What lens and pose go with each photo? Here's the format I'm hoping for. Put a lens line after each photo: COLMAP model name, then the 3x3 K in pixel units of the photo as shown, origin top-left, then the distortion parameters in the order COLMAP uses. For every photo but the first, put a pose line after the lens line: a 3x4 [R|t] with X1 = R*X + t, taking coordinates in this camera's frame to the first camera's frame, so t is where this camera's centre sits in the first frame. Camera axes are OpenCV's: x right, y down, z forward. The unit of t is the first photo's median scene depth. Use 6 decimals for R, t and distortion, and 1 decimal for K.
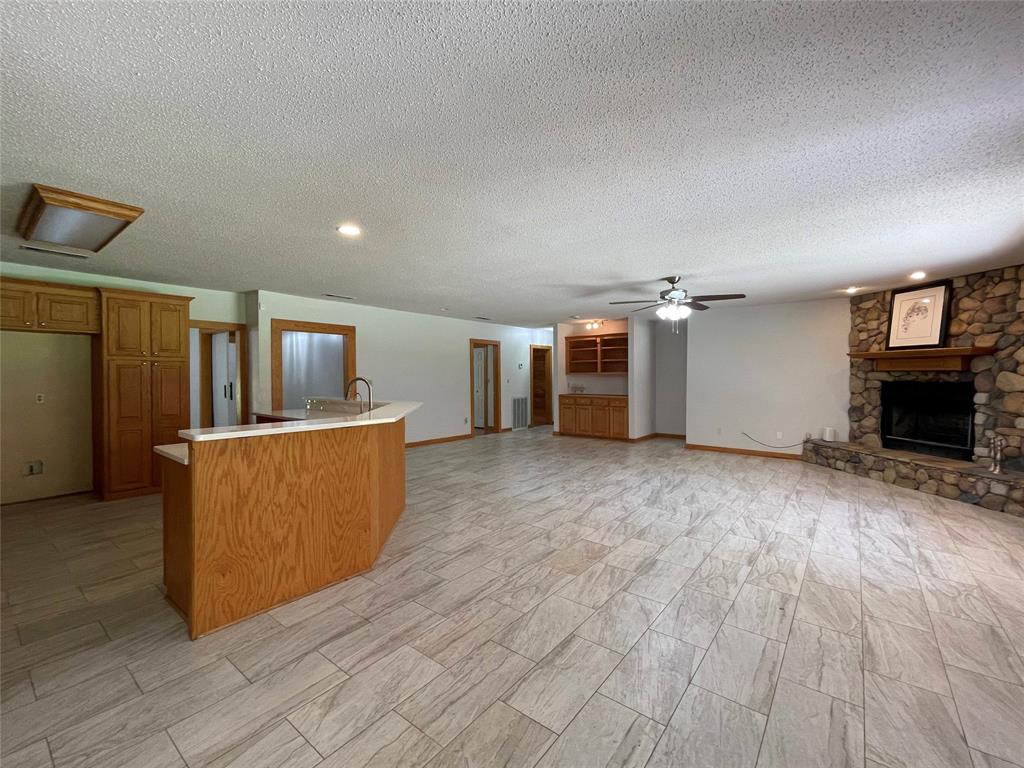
lens RADIAL K [[418.2, 0, 511.0], [0, 418.2, 382.8], [0, 0, 1]] dist [-0.001913, 0.000668]
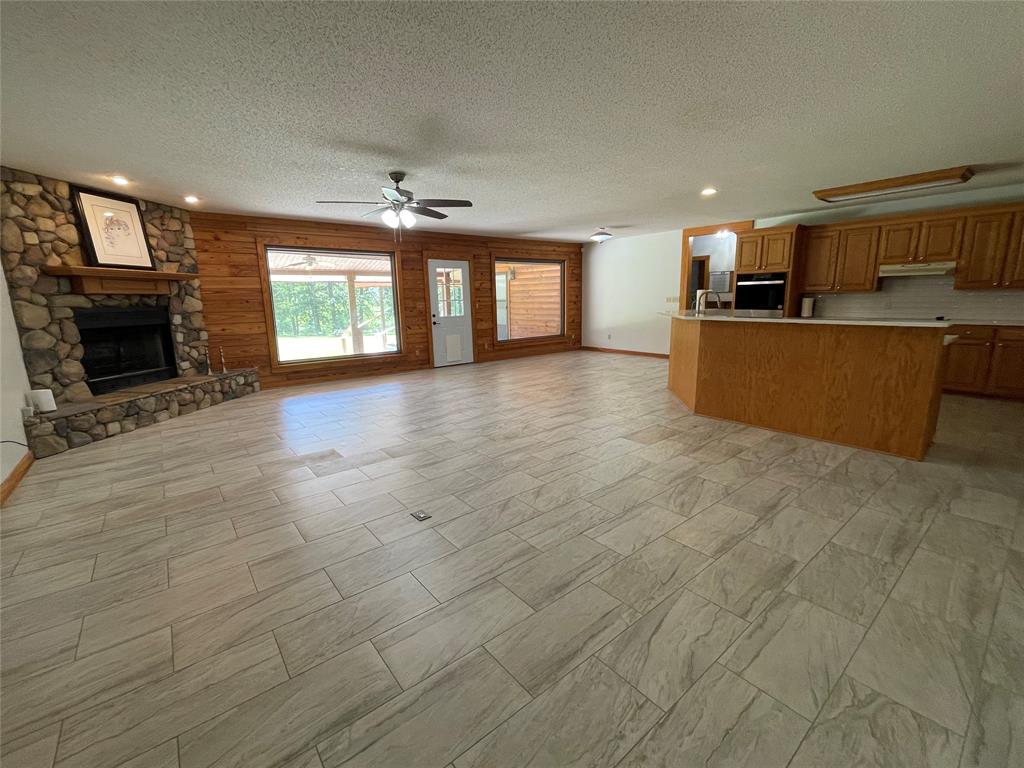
lens RADIAL K [[413.9, 0, 516.8], [0, 413.9, 377.6], [0, 0, 1]] dist [-0.001821, 0.000007]
pose [[-0.975697, -0.024502, 0.217750, -0.035671], [0.021863, 0.977885, 0.207999, -0.021571], [-0.218030, 0.207705, -0.953583, 1.799153]]
